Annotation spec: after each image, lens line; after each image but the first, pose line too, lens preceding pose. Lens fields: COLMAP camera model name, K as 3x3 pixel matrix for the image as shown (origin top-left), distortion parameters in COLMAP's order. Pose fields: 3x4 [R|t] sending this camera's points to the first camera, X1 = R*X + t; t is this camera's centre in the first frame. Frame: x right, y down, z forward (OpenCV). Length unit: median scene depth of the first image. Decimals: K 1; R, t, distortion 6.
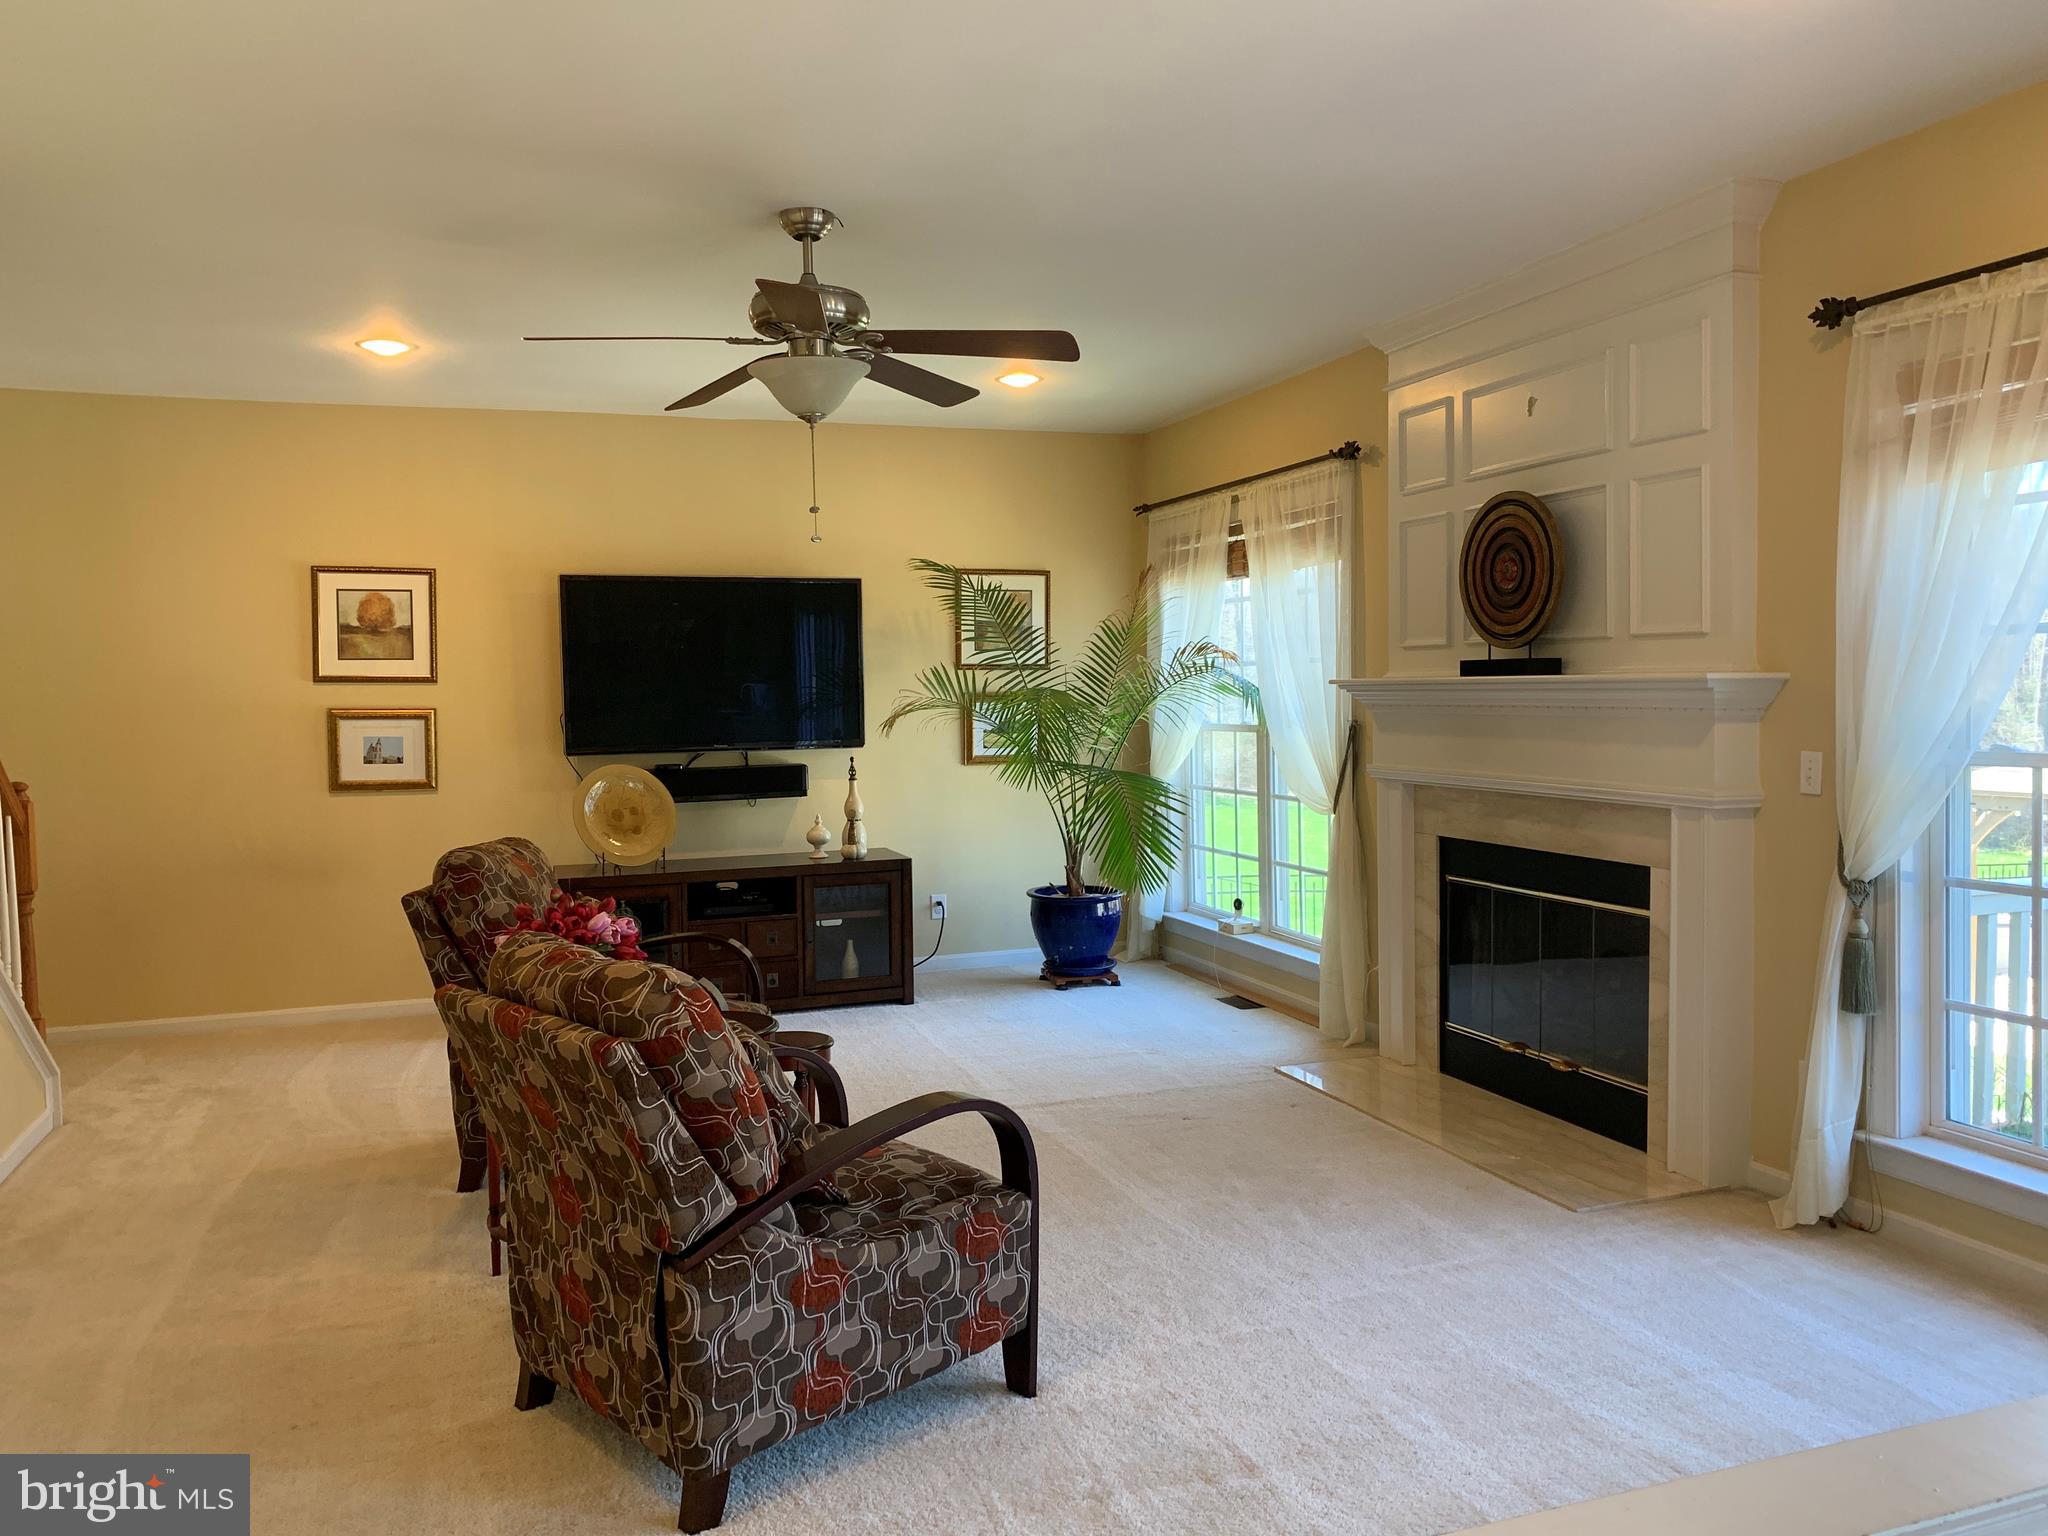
lens RADIAL K [[1554.5, 0, 1028.9], [0, 1554.5, 770.8], [0, 0, 1]] dist [0.047331, -0.021058]
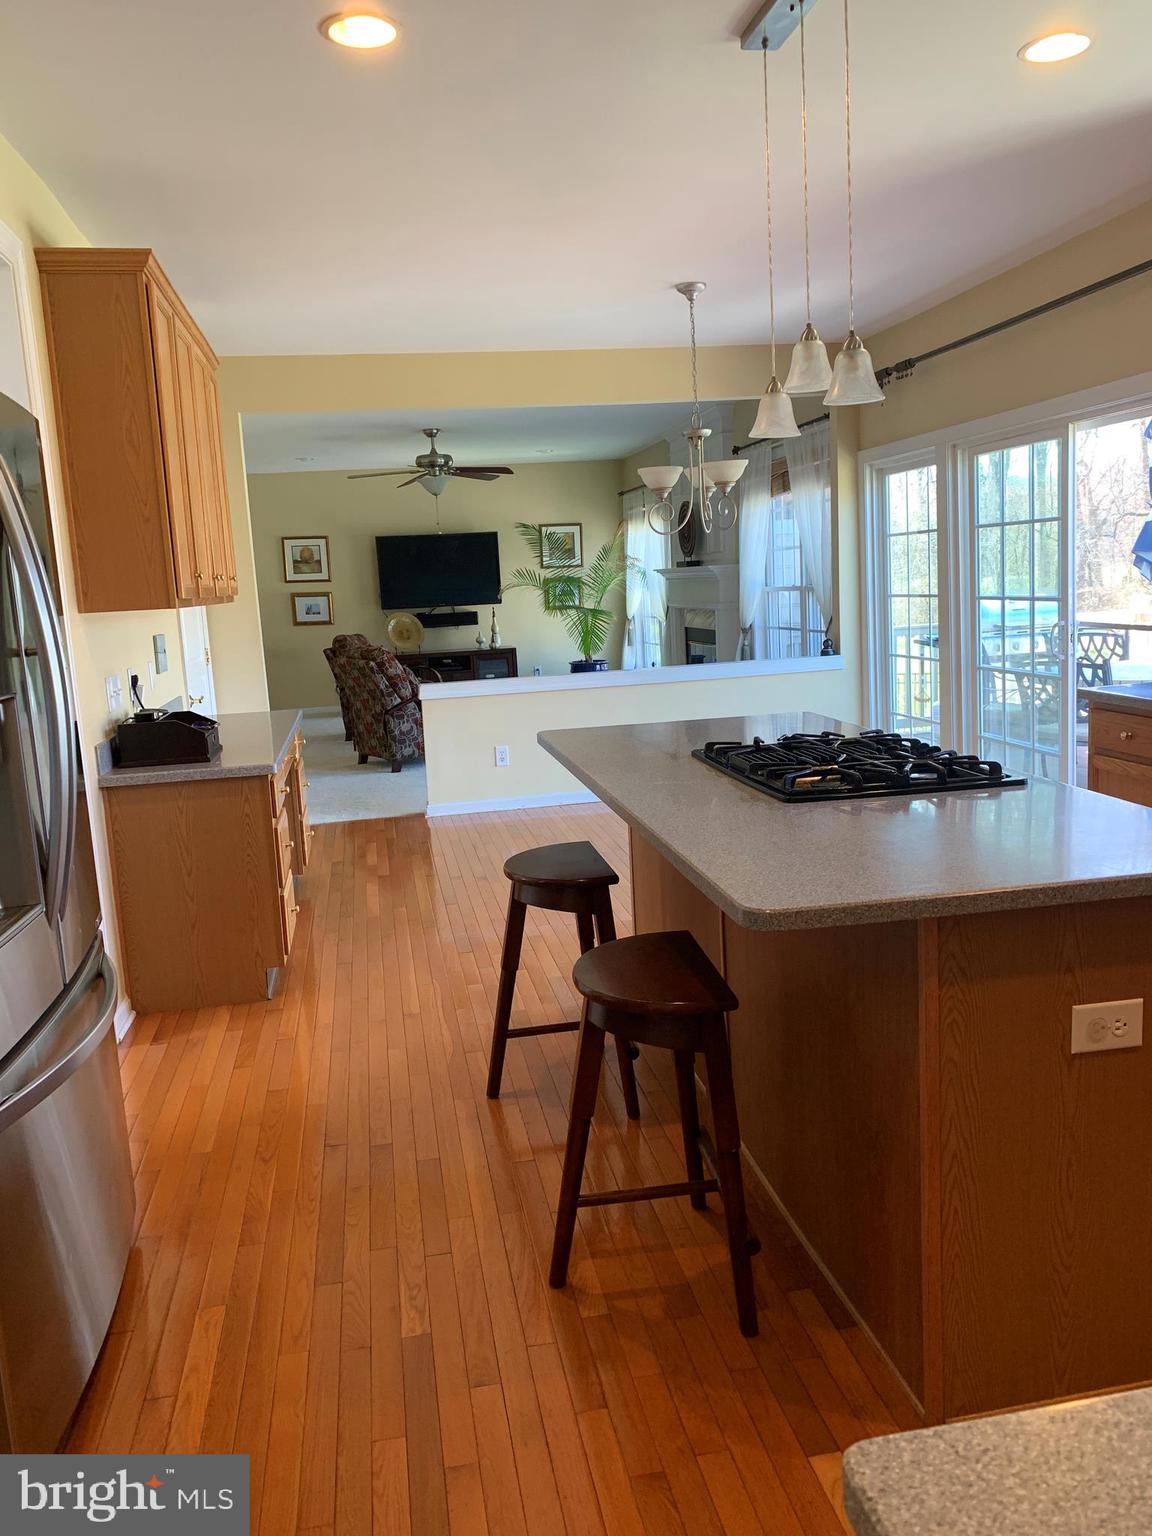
lens RADIAL K [[1165.9, 0, 588.5], [0, 1165.9, 776.8], [0, 0, 1]] dist [0.047331, -0.021058]
pose [[0.988149, -0.008324, -0.153271, 0.326707], [0.026817, 0.992533, 0.118990, 0.043490], [0.151136, -0.121690, 0.980994, -0.847259]]
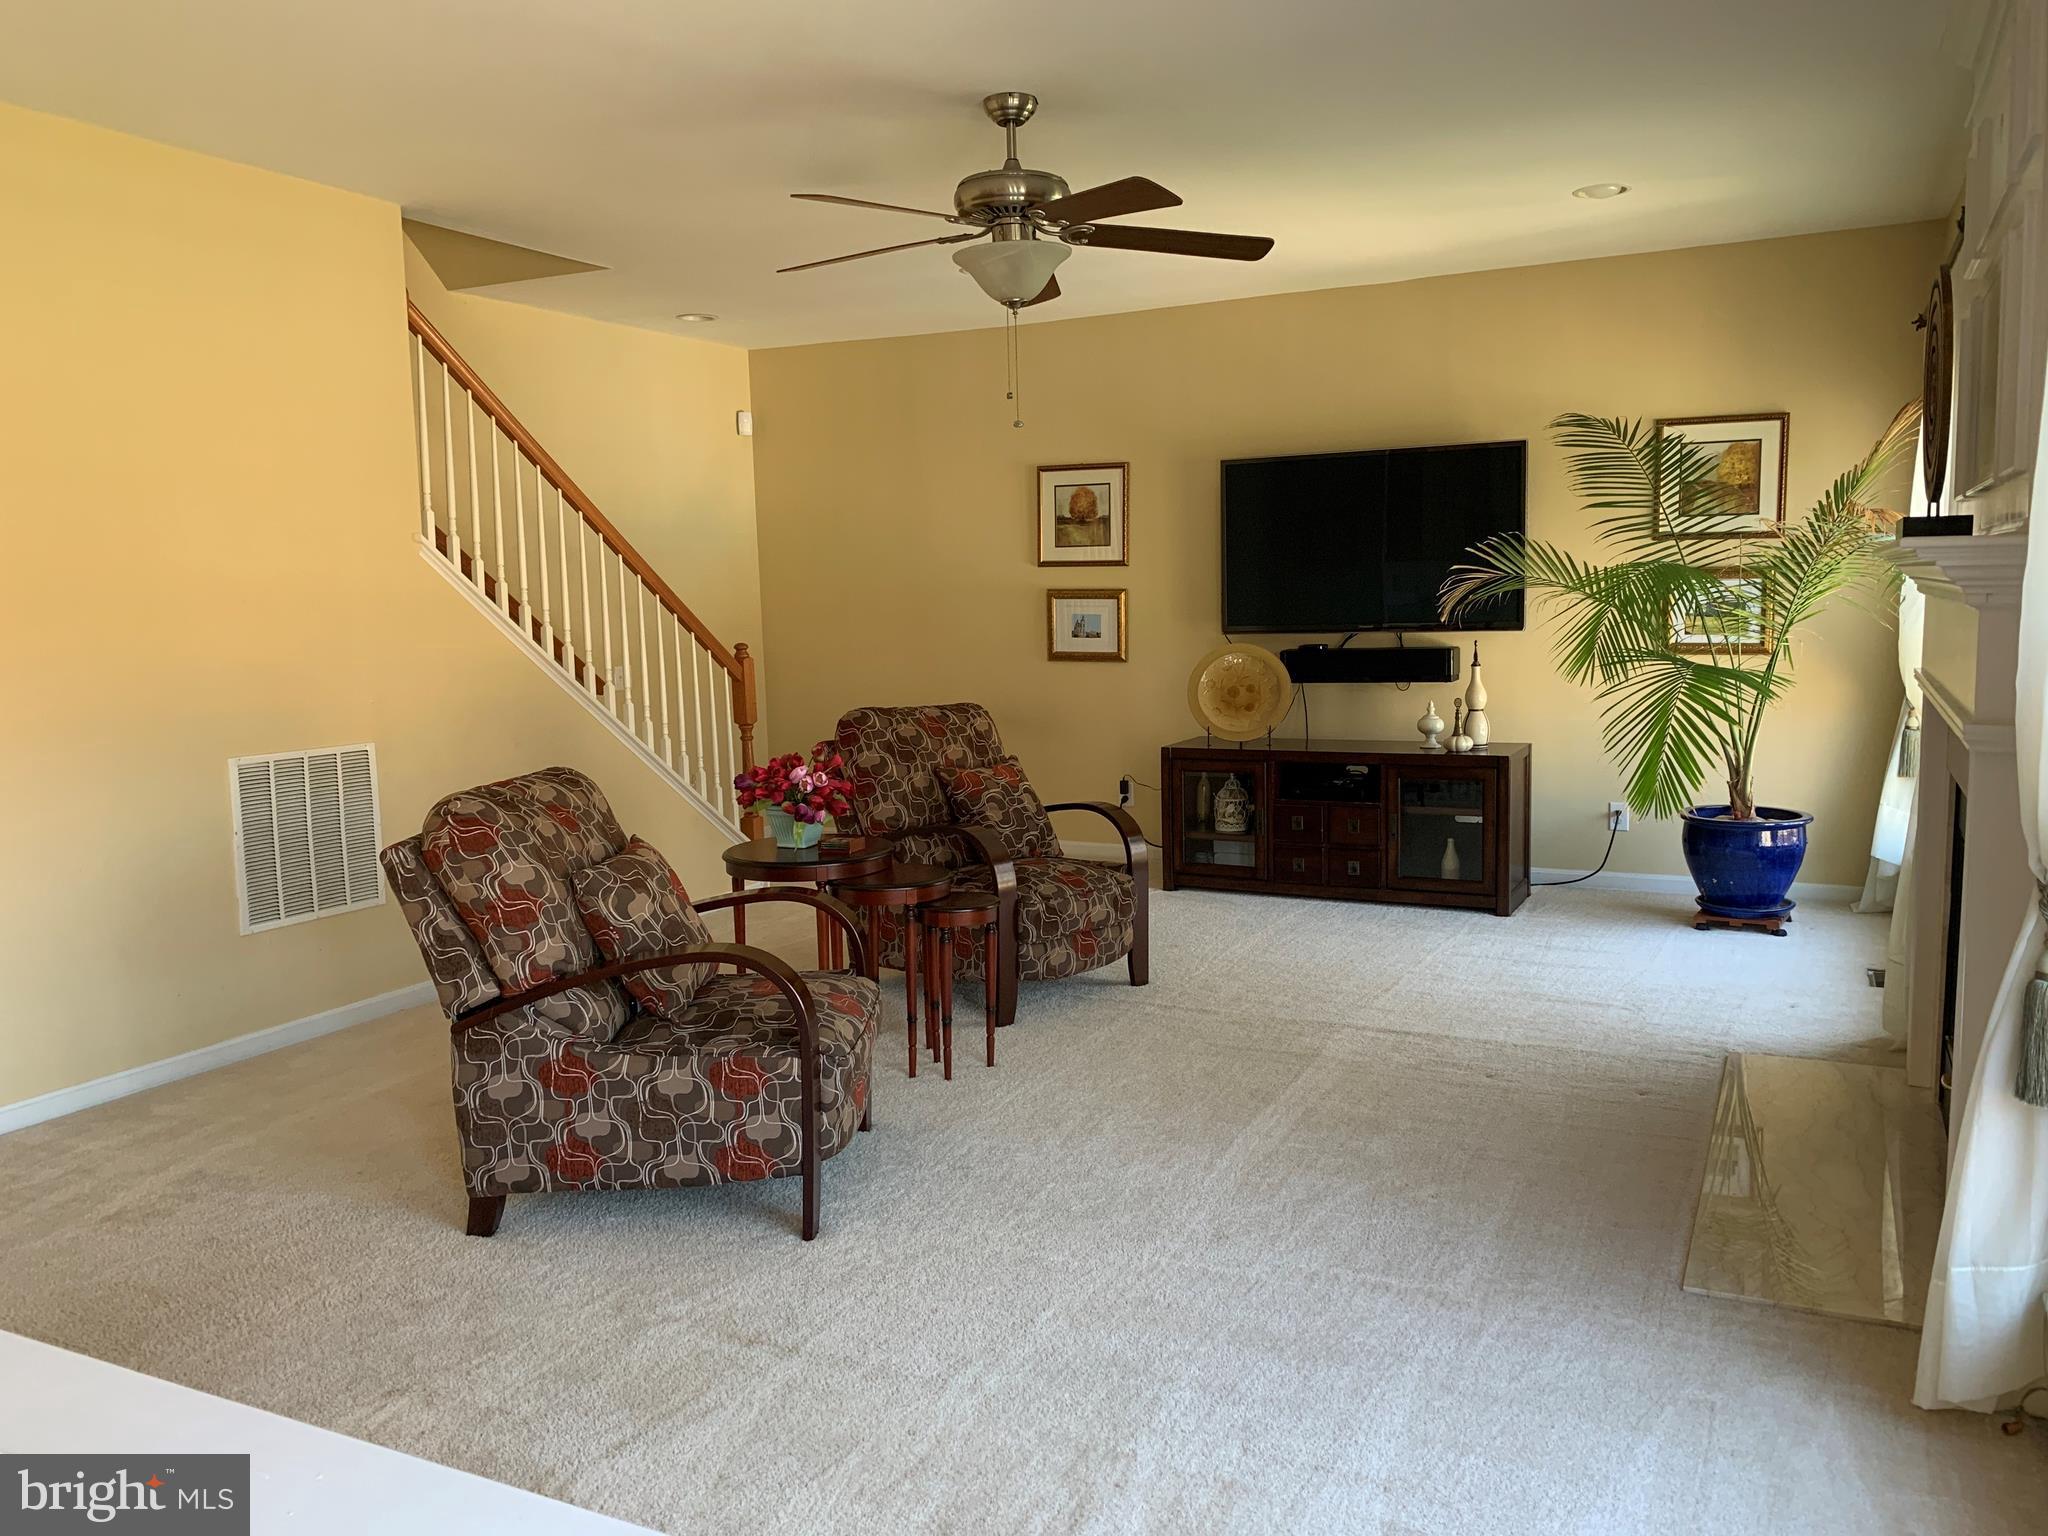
lens RADIAL K [[1554.5, 0, 1012.7], [0, 1554.5, 765.6], [0, 0, 1]] dist [0.047331, -0.021058]
pose [[0.693690, 0.081137, -0.715689, 0.377322], [-0.027292, 0.995882, 0.086450, -0.008320], [0.719757, -0.040437, 0.693048, 0.170033]]
